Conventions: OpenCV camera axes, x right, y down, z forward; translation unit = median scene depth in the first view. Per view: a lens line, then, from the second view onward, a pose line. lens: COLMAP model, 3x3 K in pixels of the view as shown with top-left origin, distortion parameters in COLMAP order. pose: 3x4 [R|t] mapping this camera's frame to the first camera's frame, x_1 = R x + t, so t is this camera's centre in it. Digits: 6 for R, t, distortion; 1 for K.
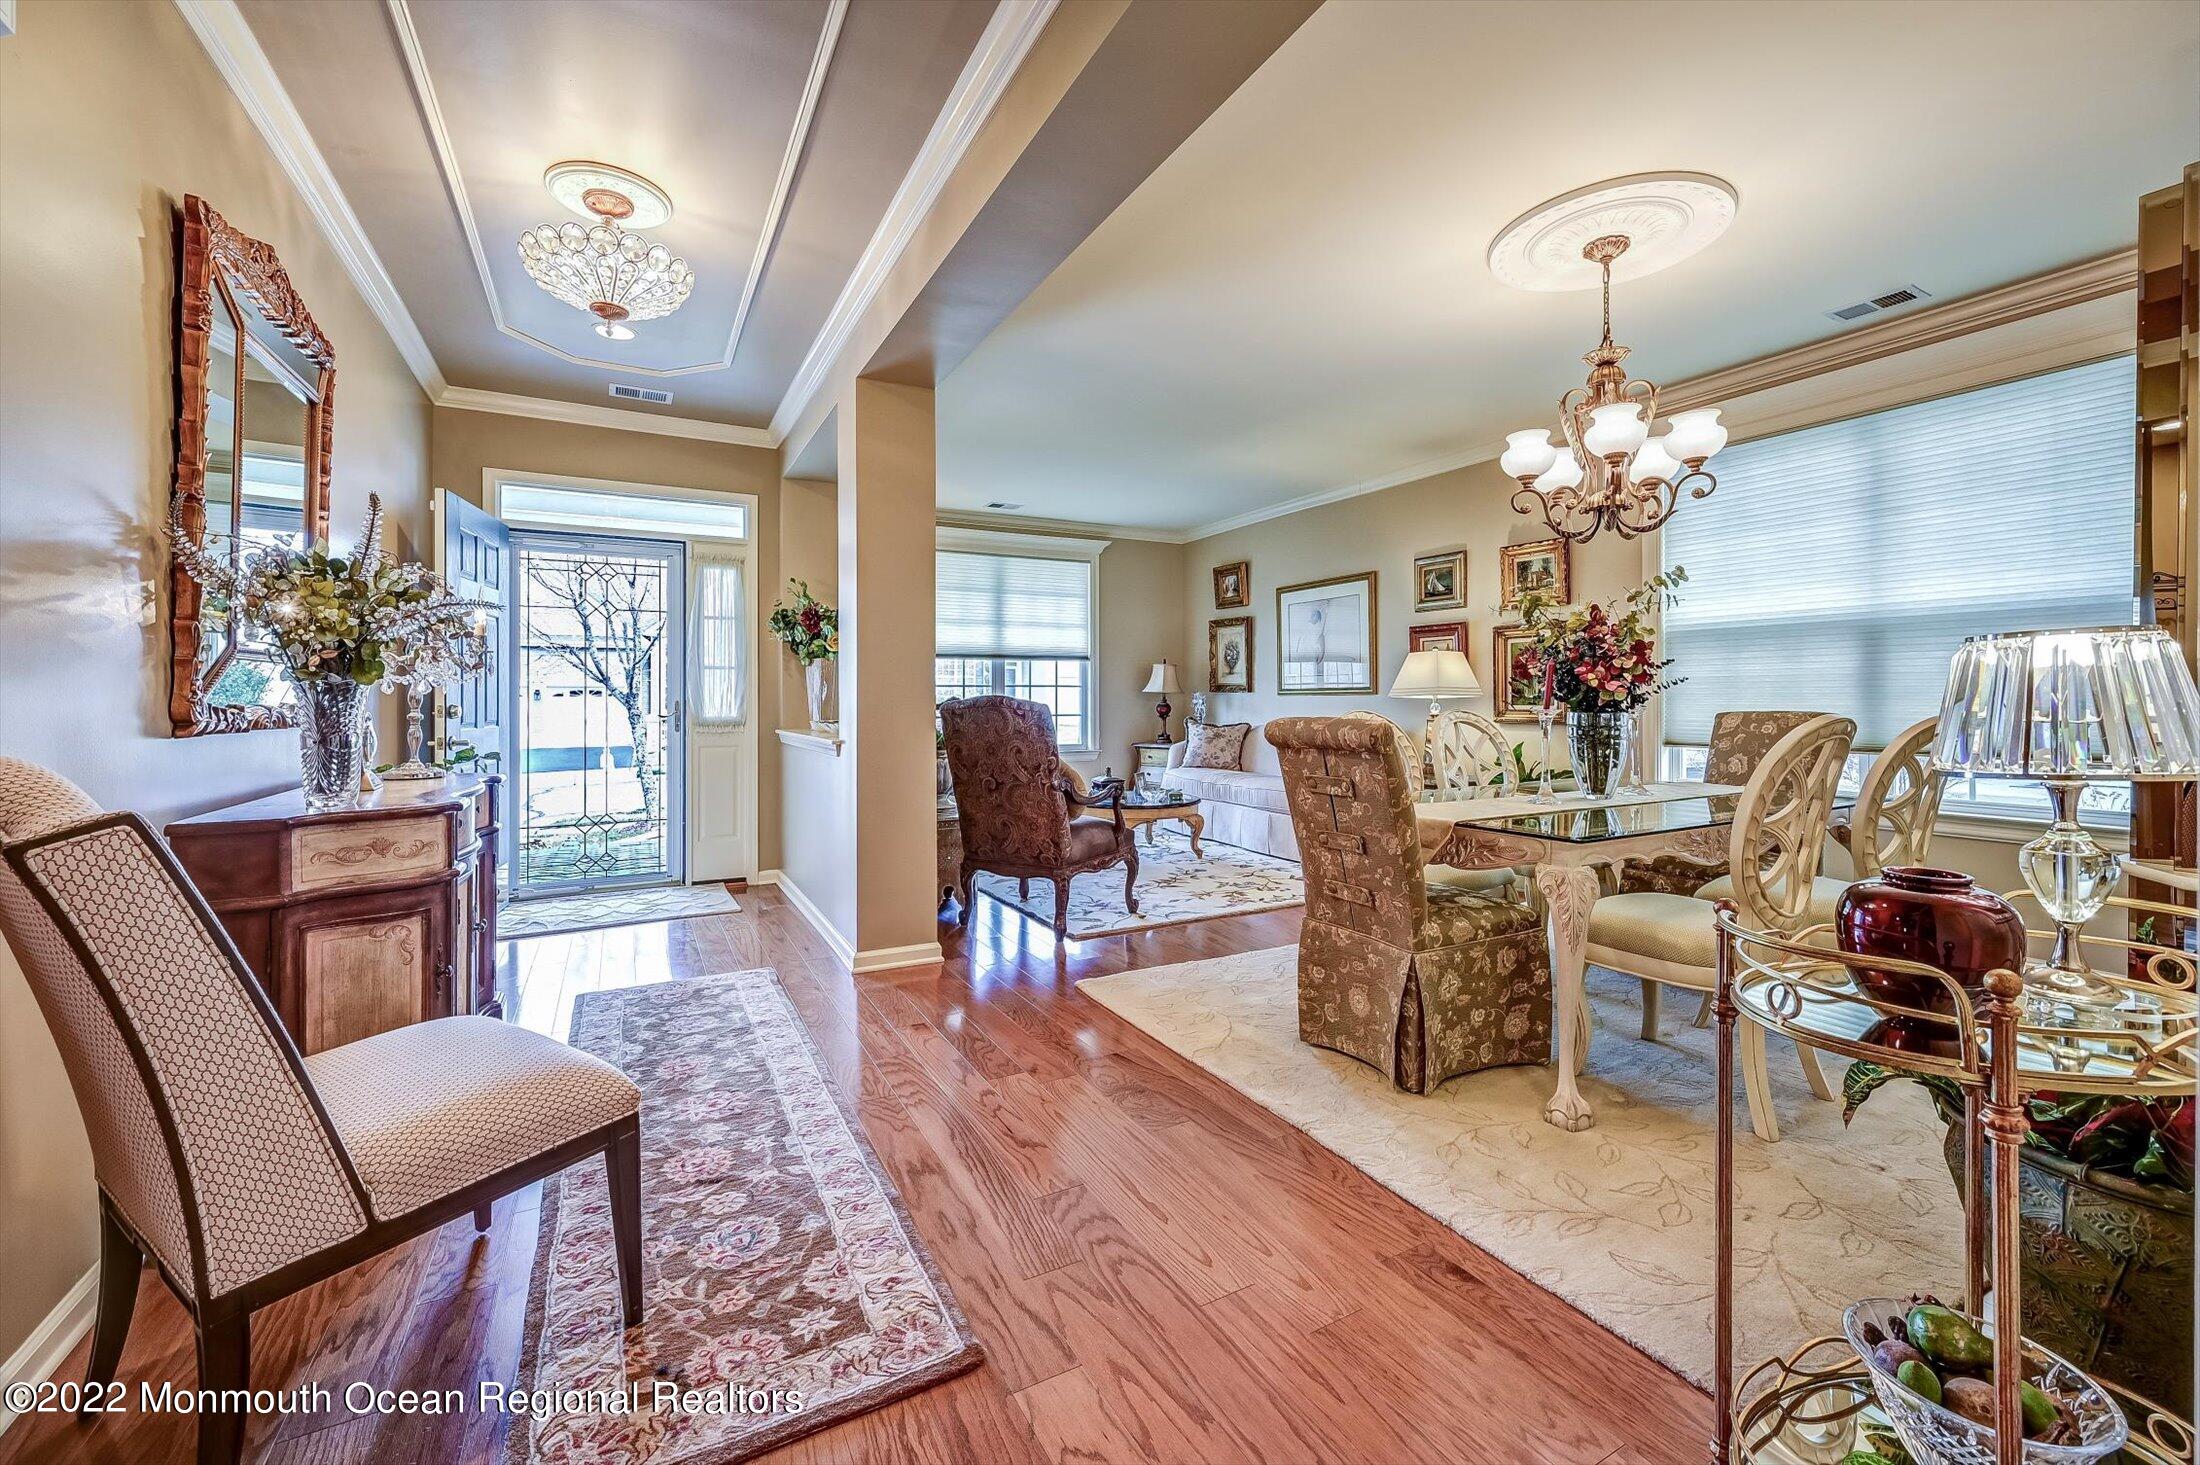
lens RADIAL K [[878.0, 0, 1108.8], [0, 878.0, 711.7], [0, 0, 1]] dist [-0.000526, -0.000194]
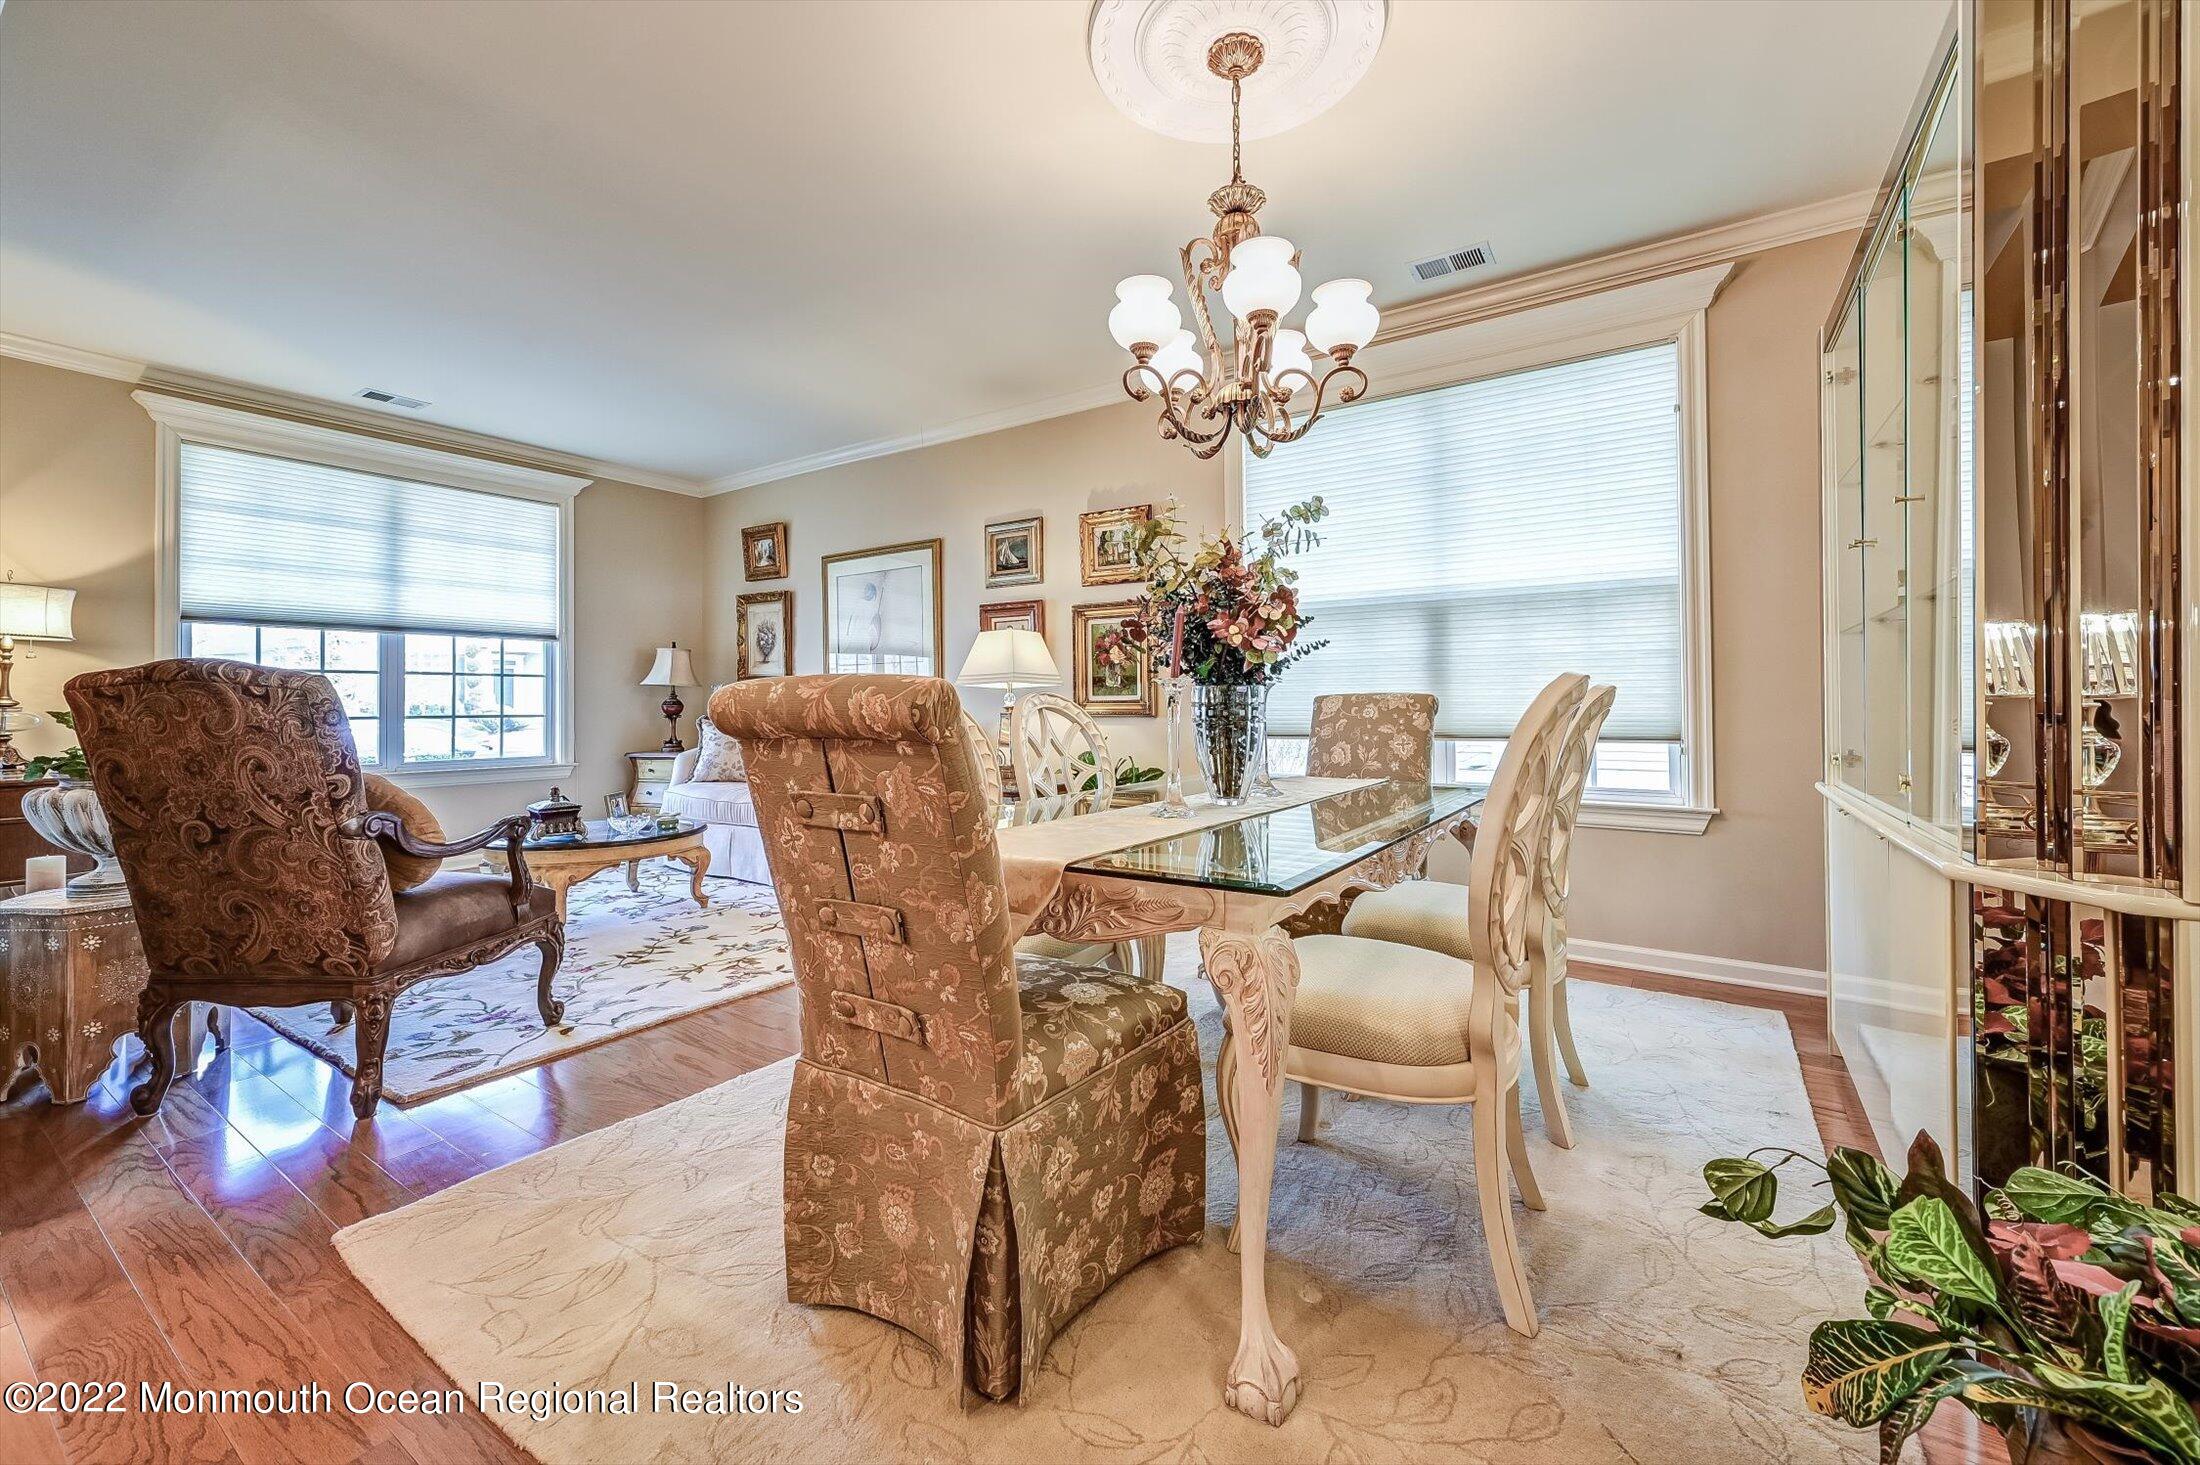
lens RADIAL K [[878.0, 0, 1110.7], [0, 878.0, 695.7], [0, 0, 1]] dist [-0.000526, -0.000194]
pose [[0.887134, 0.004027, 0.461494, 0.104482], [0.008732, 0.999636, -0.025508, 0.021181], [-0.461429, 0.026659, 0.886777, 0.315335]]
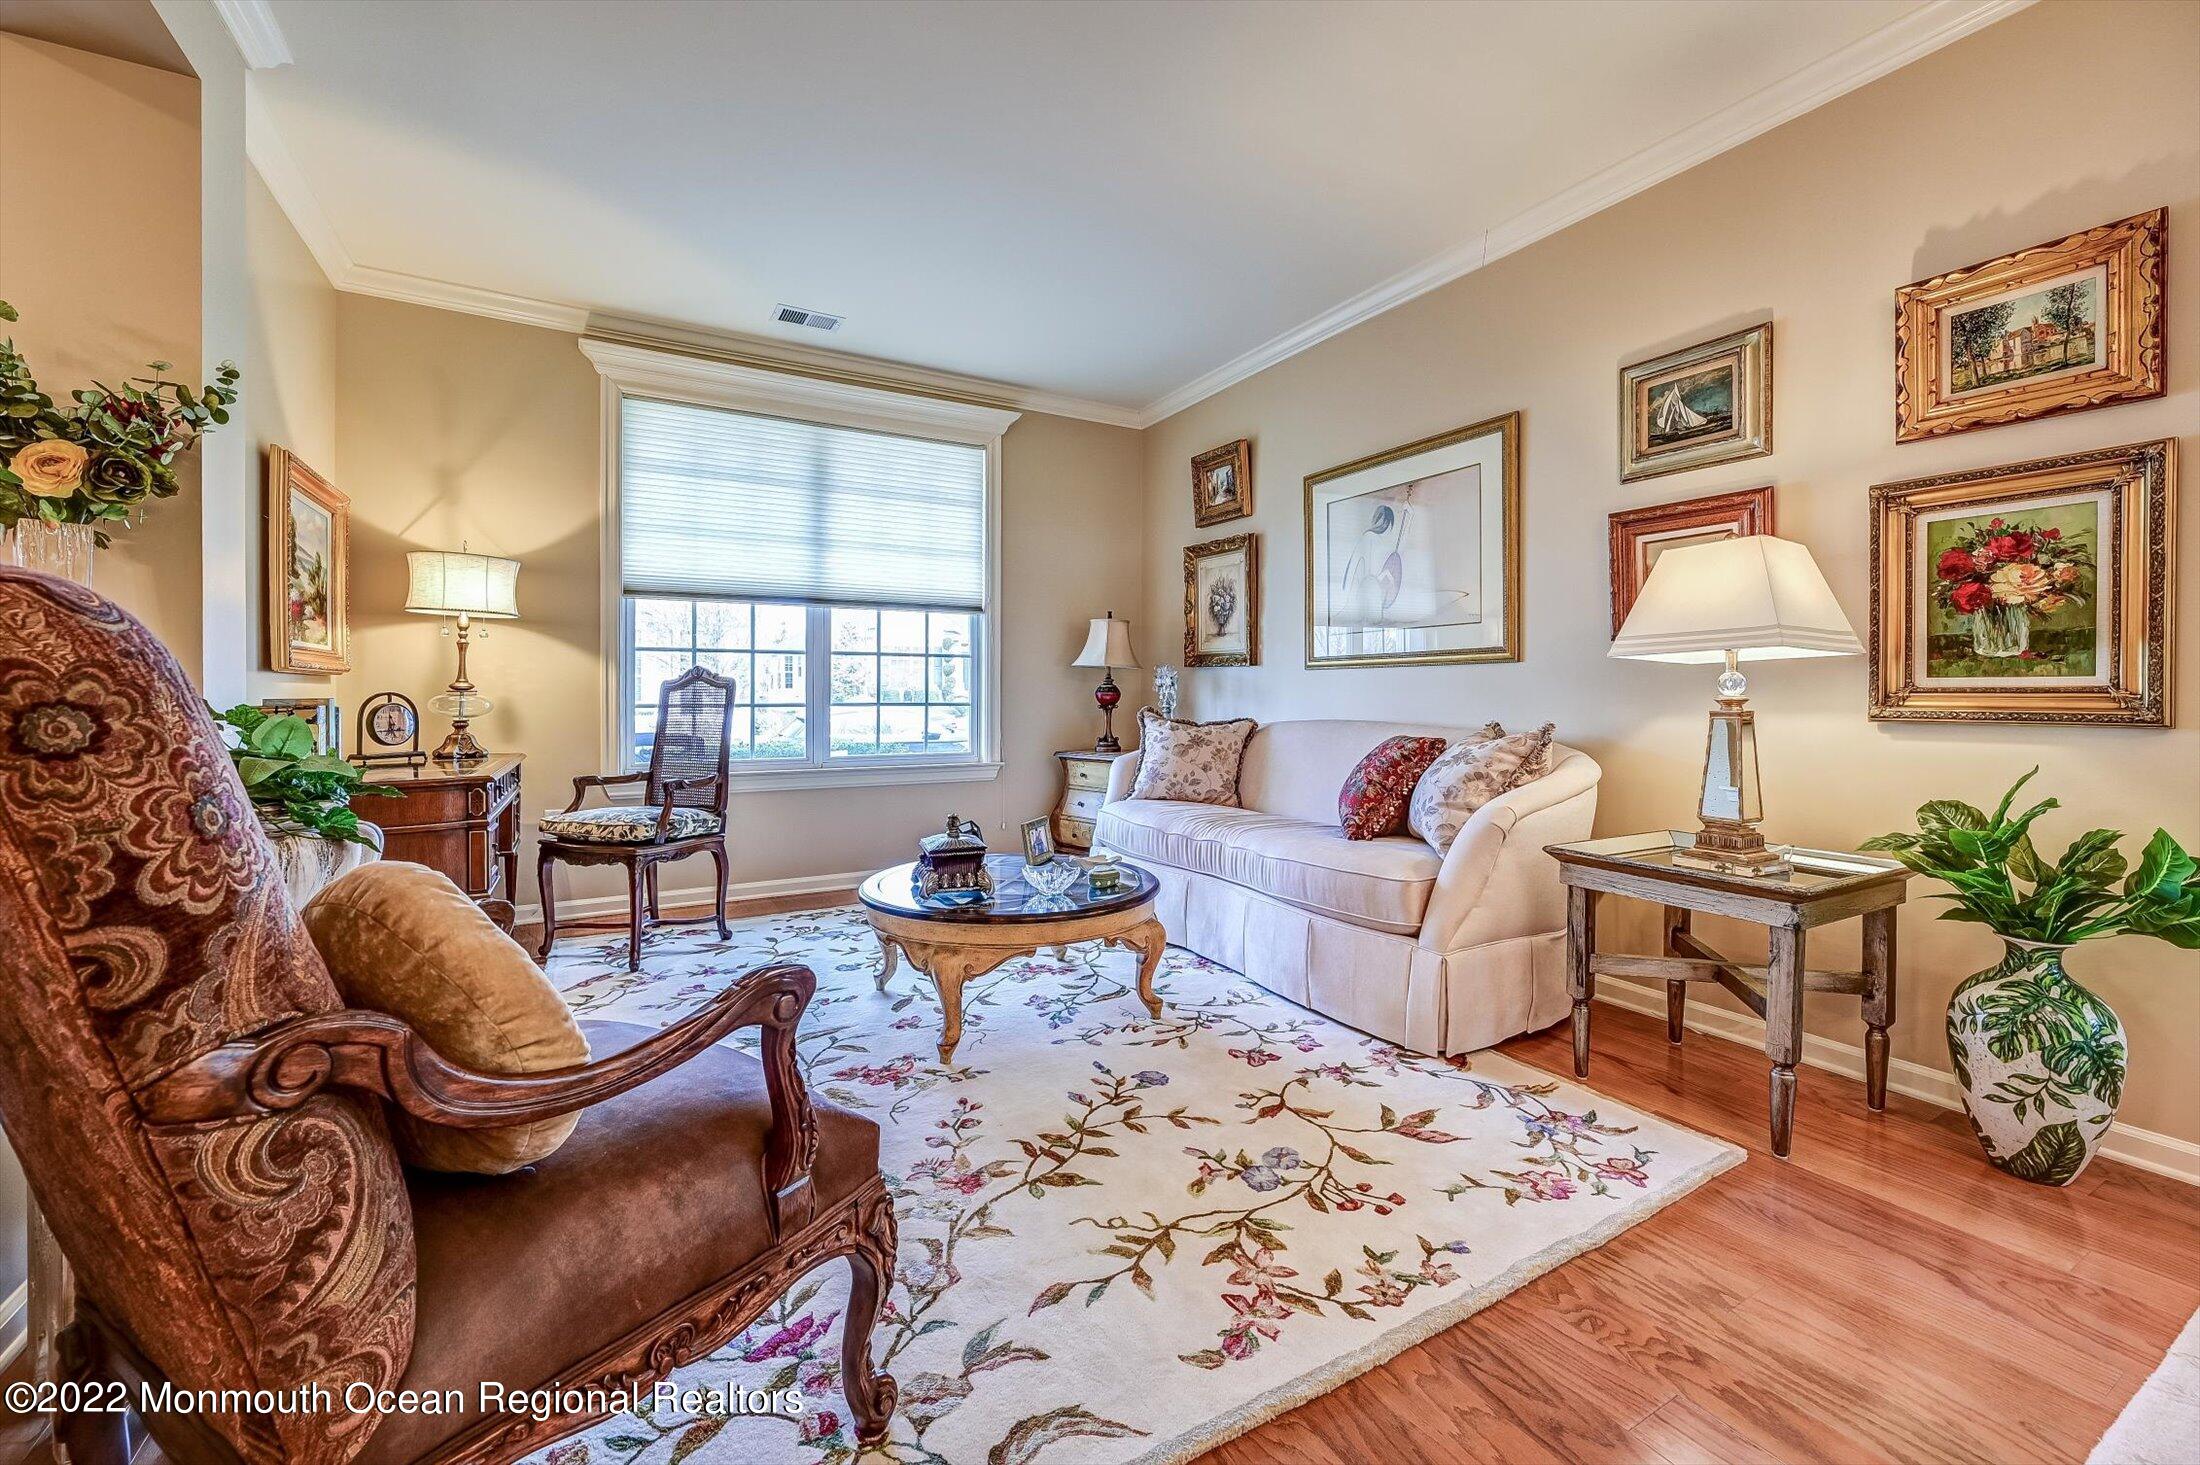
lens RADIAL K [[878.0, 0, 1087.4], [0, 878.0, 695.5], [0, 0, 1]] dist [-0.000526, -0.000194]
pose [[0.999983, 0.005558, -0.001684, 0.106702], [-0.005578, 0.999908, -0.012330, 0.011356], [0.001616, 0.012339, 0.999923, 0.857902]]
